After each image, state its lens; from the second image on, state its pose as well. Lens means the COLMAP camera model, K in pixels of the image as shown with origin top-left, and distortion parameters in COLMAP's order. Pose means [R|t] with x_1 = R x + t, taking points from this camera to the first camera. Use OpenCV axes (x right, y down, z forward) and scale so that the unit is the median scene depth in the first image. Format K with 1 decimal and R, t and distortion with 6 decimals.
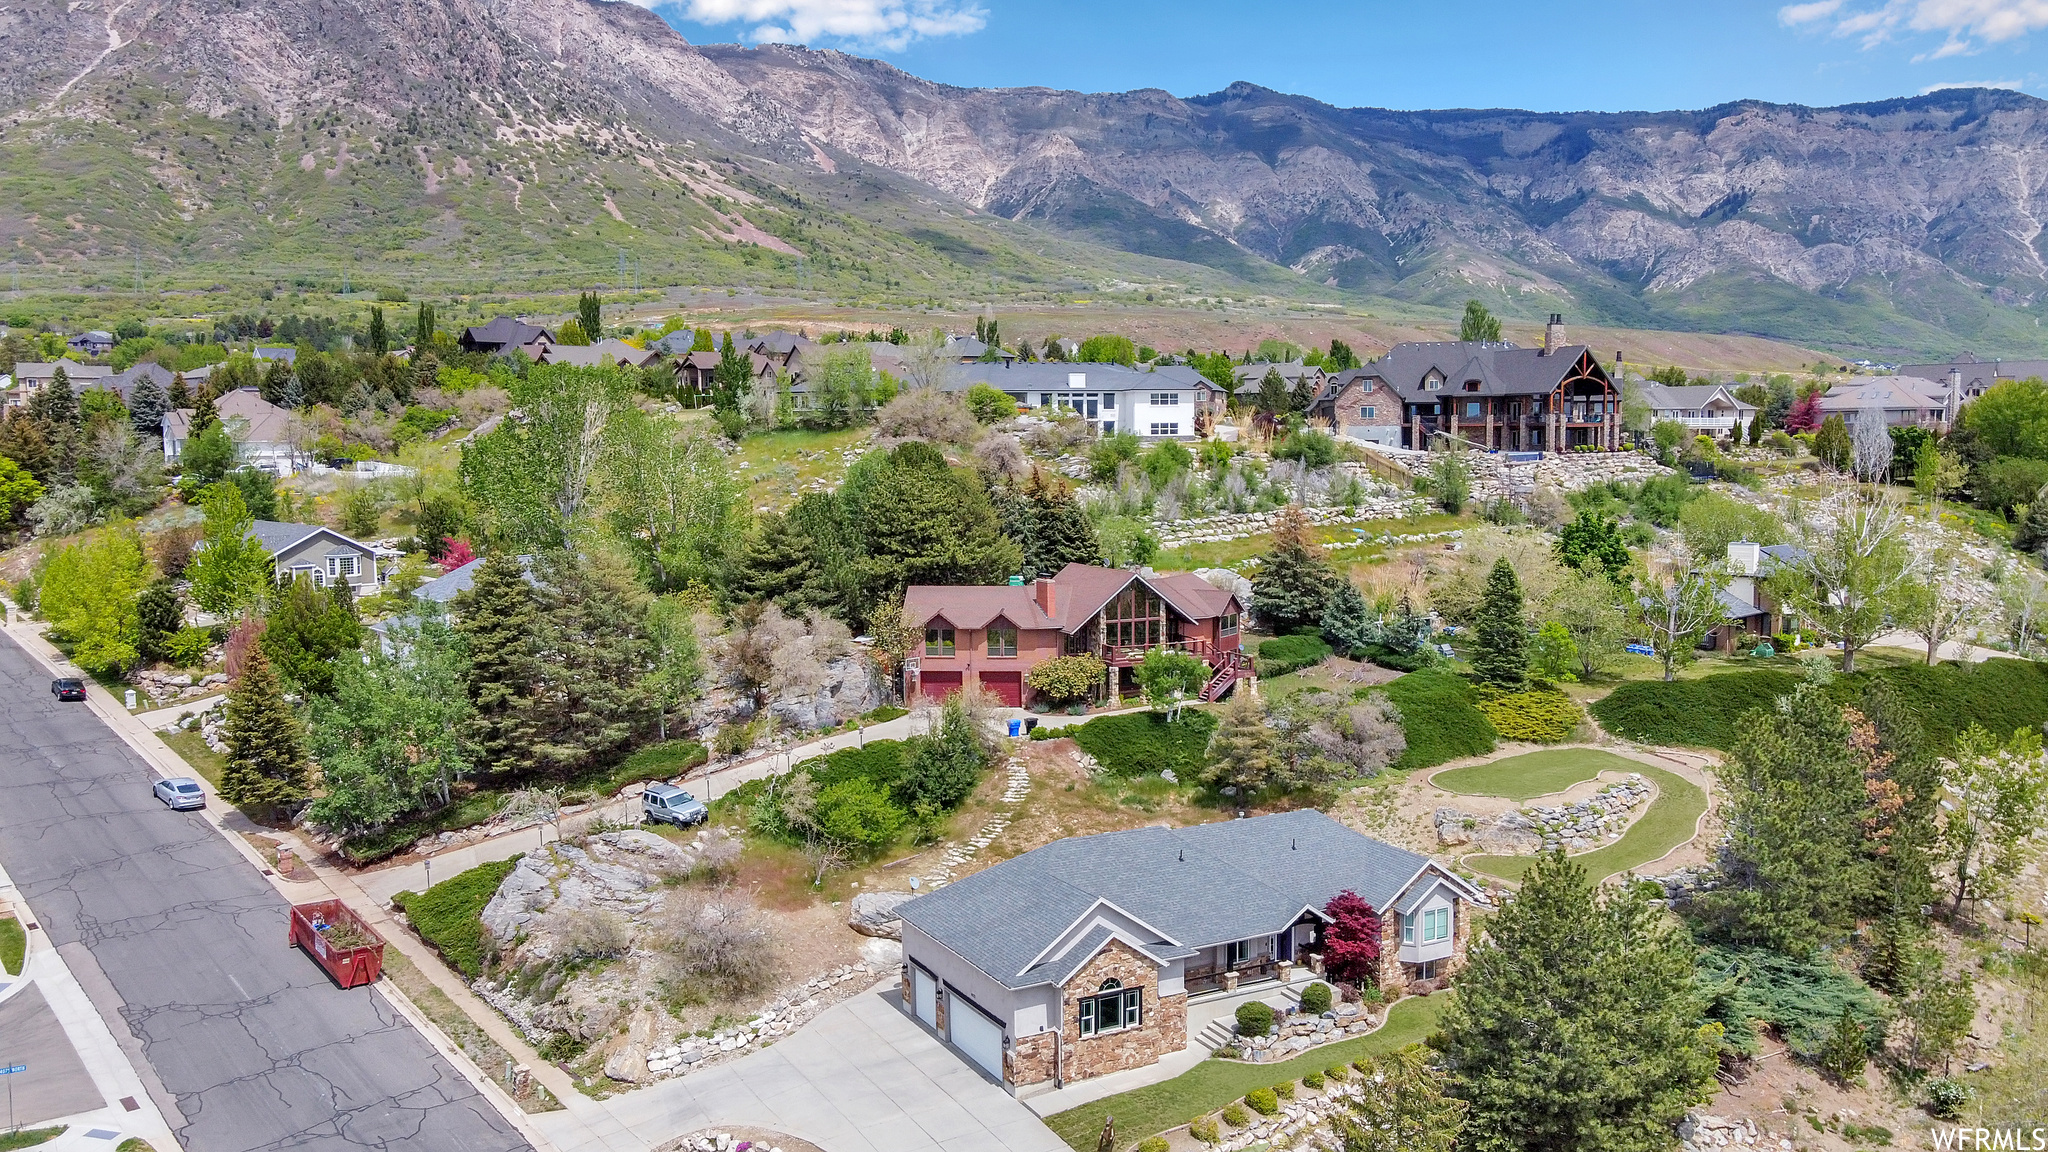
lens RADIAL K [[1564.9, 0, 1014.9], [0, 1564.9, 570.6], [0, 0, 1]] dist [0.001156, 0.035579]
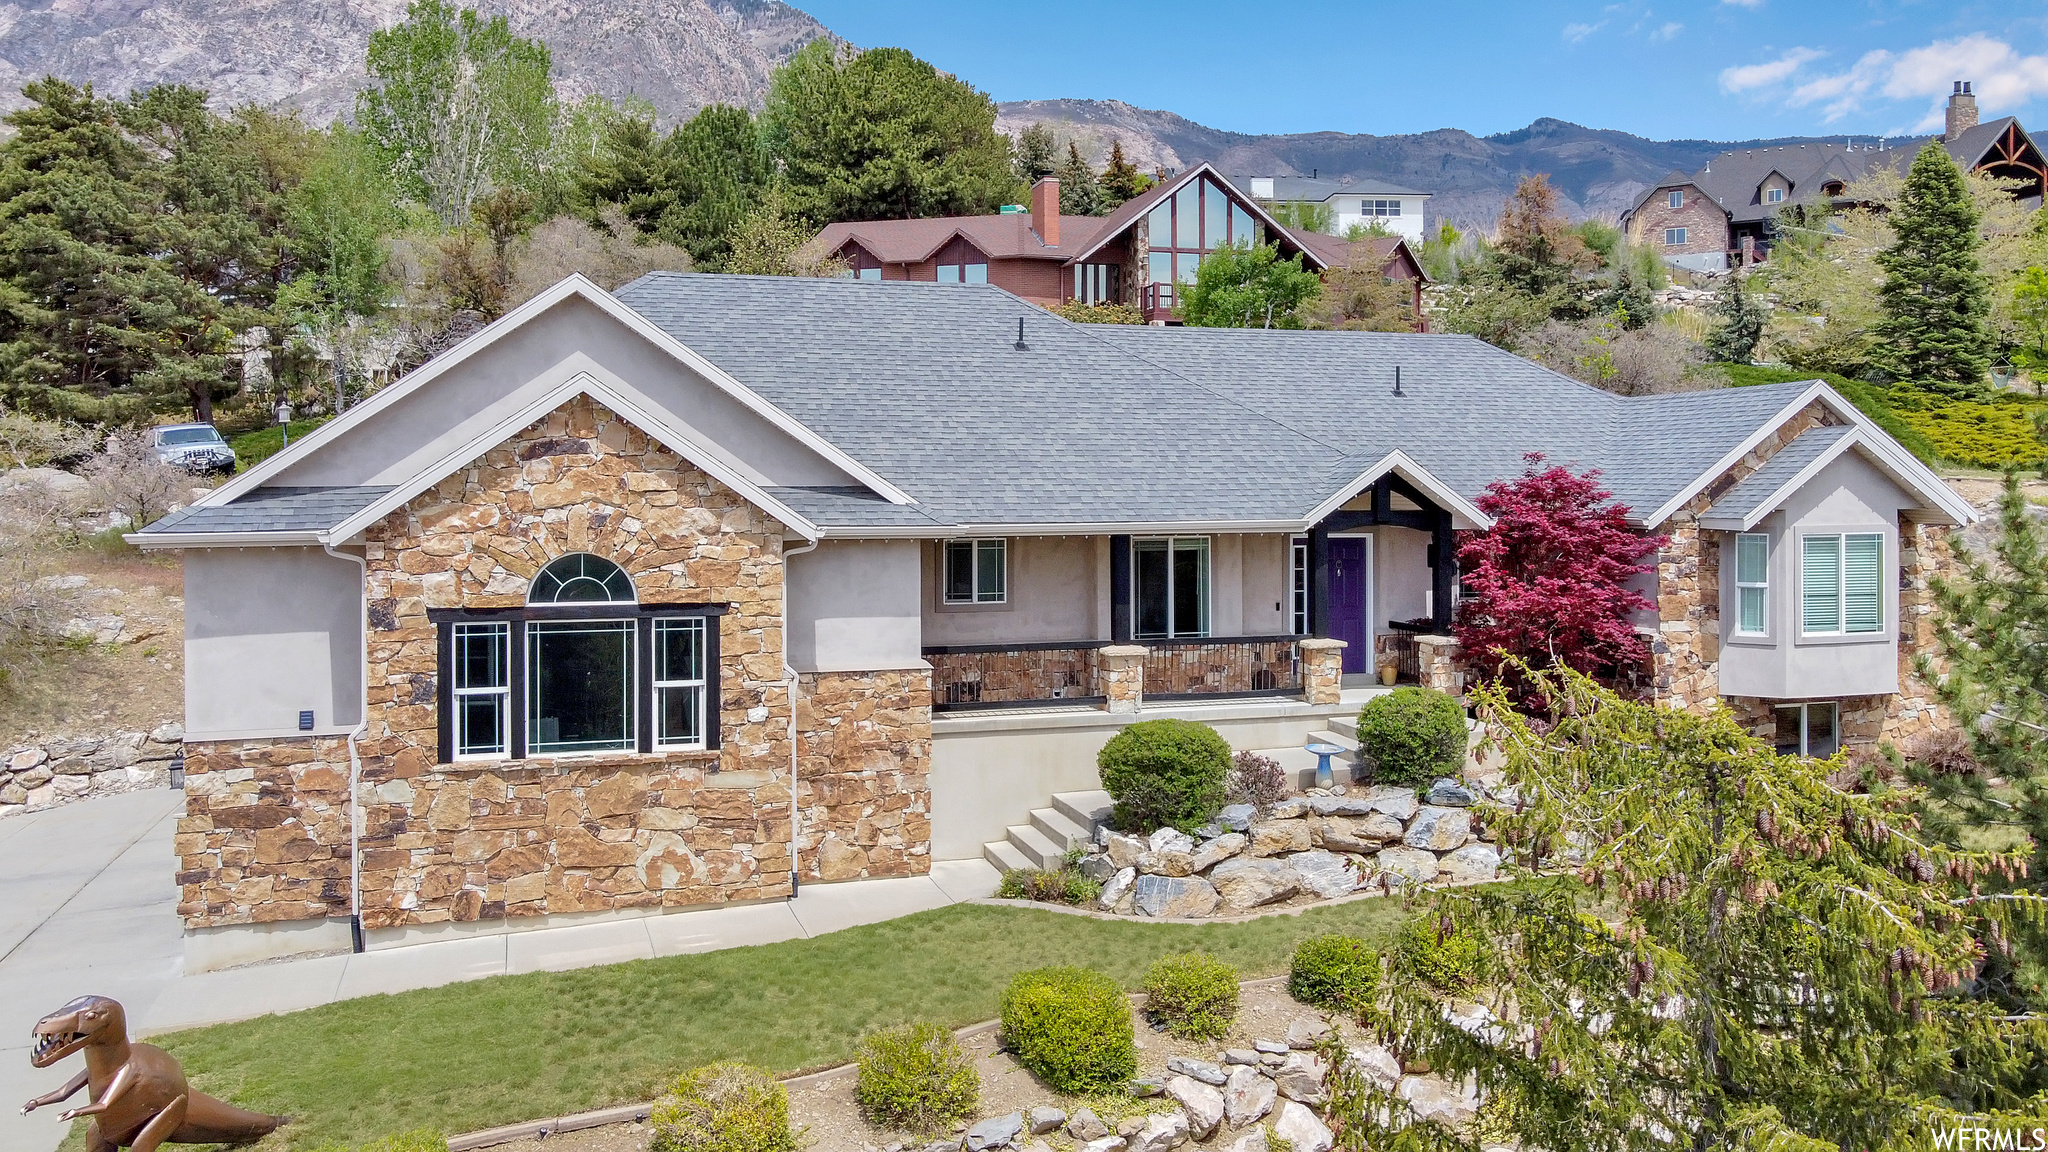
lens RADIAL K [[1583.5, 0, 1013.6], [0, 1583.5, 508.3], [0, 0, 1]] dist [0.002391, 0.039162]
pose [[0.983317, 0.006460, -0.181785, 0.123069], [-0.020346, 0.997004, -0.074625, 0.180626], [0.180758, 0.077079, 0.980503, 0.494998]]
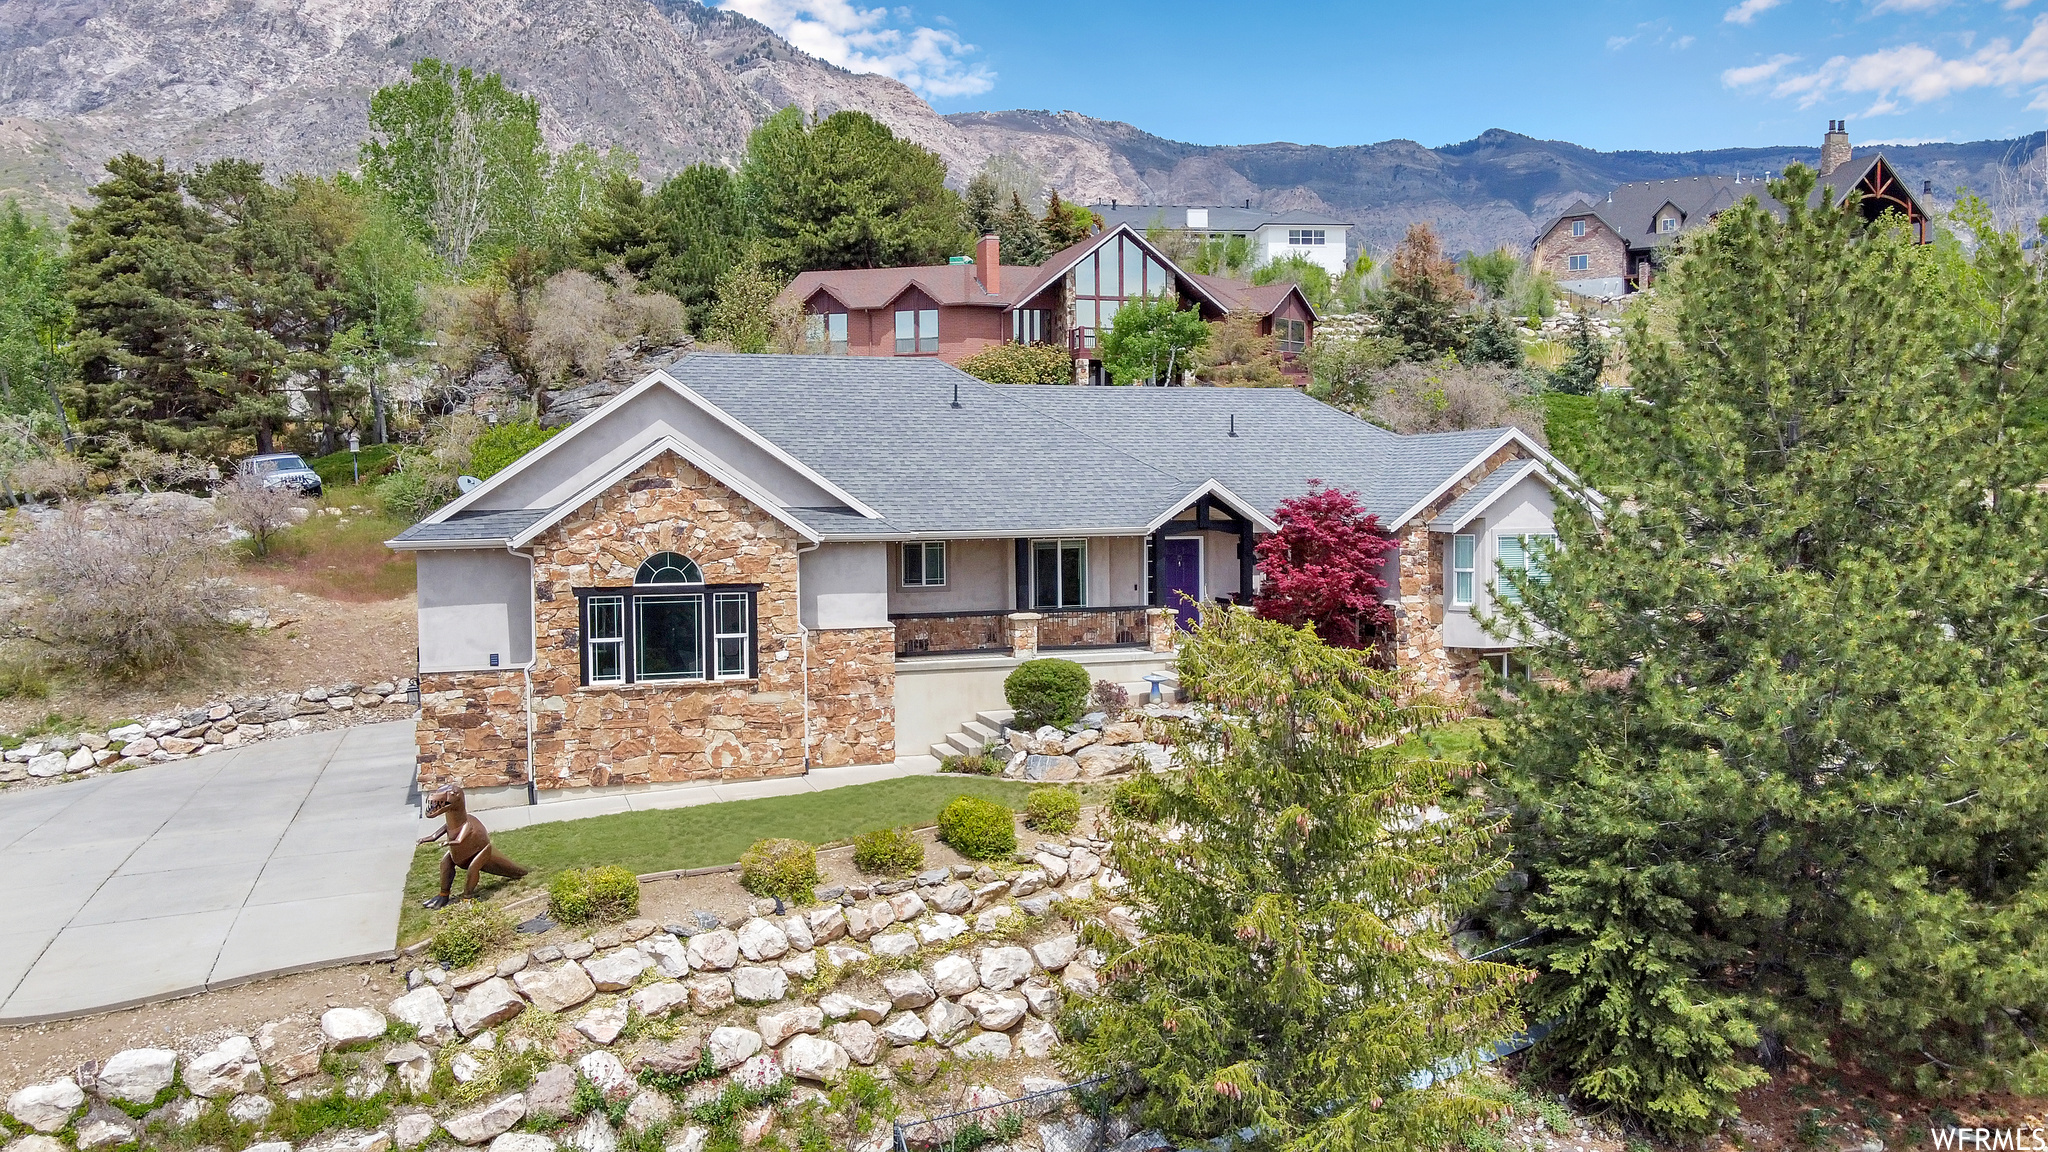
lens RADIAL K [[1564.9, 0, 1014.9], [0, 1564.9, 570.6], [0, 0, 1]] dist [0.001156, 0.035579]
pose [[0.987851, 0.005004, -0.155325, 0.145838], [-0.011540, 0.999084, -0.041204, 0.187391], [0.154977, 0.042496, 0.987004, 0.398445]]
